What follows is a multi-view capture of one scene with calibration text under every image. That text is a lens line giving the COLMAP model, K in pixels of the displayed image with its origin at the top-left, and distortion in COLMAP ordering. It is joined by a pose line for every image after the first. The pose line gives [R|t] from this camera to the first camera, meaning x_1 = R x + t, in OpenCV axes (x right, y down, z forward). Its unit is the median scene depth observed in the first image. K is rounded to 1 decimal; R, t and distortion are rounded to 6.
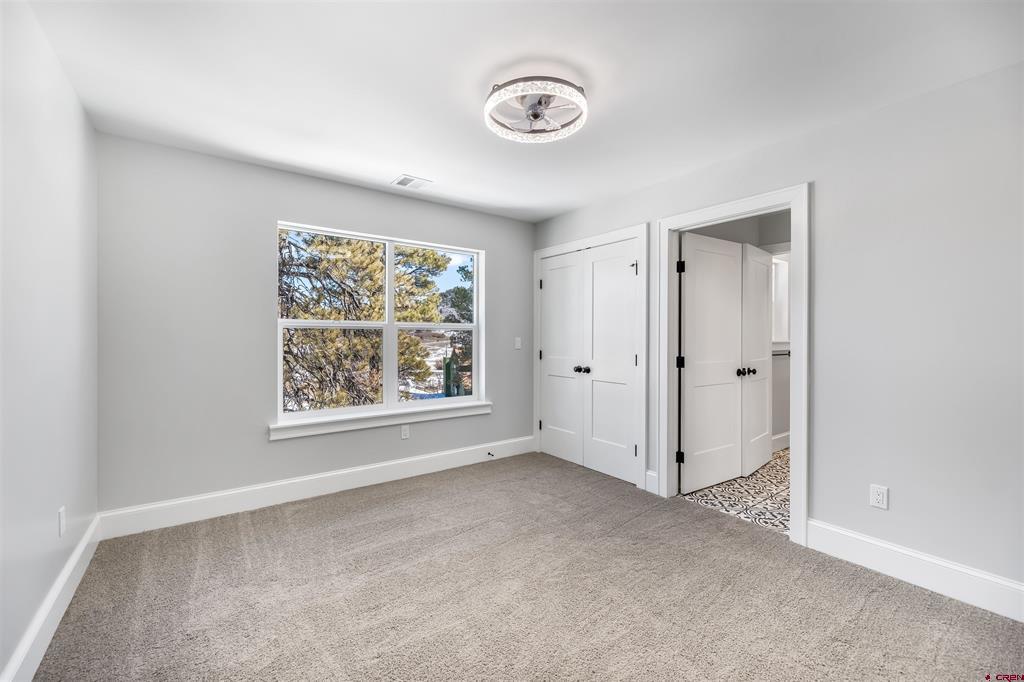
lens RADIAL K [[416.9, 0, 510.2], [0, 416.9, 334.8], [0, 0, 1]] dist [-0.002167, -0.000178]
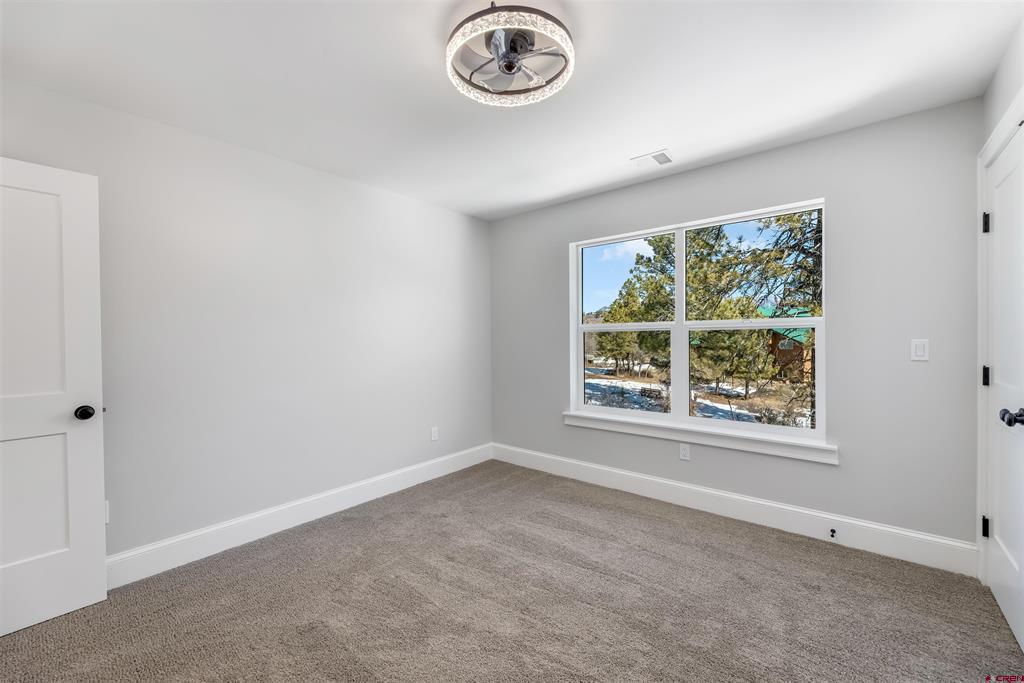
lens RADIAL K [[415.2, 0, 509.6], [0, 415.2, 342.8], [0, 0, 1]] dist [-0.000949, -0.000444]
pose [[0.232073, 0.006044, -0.972680, 0.531590], [0.015323, 0.999834, 0.009868, -0.002040], [0.972578, -0.017194, 0.231942, 0.509766]]
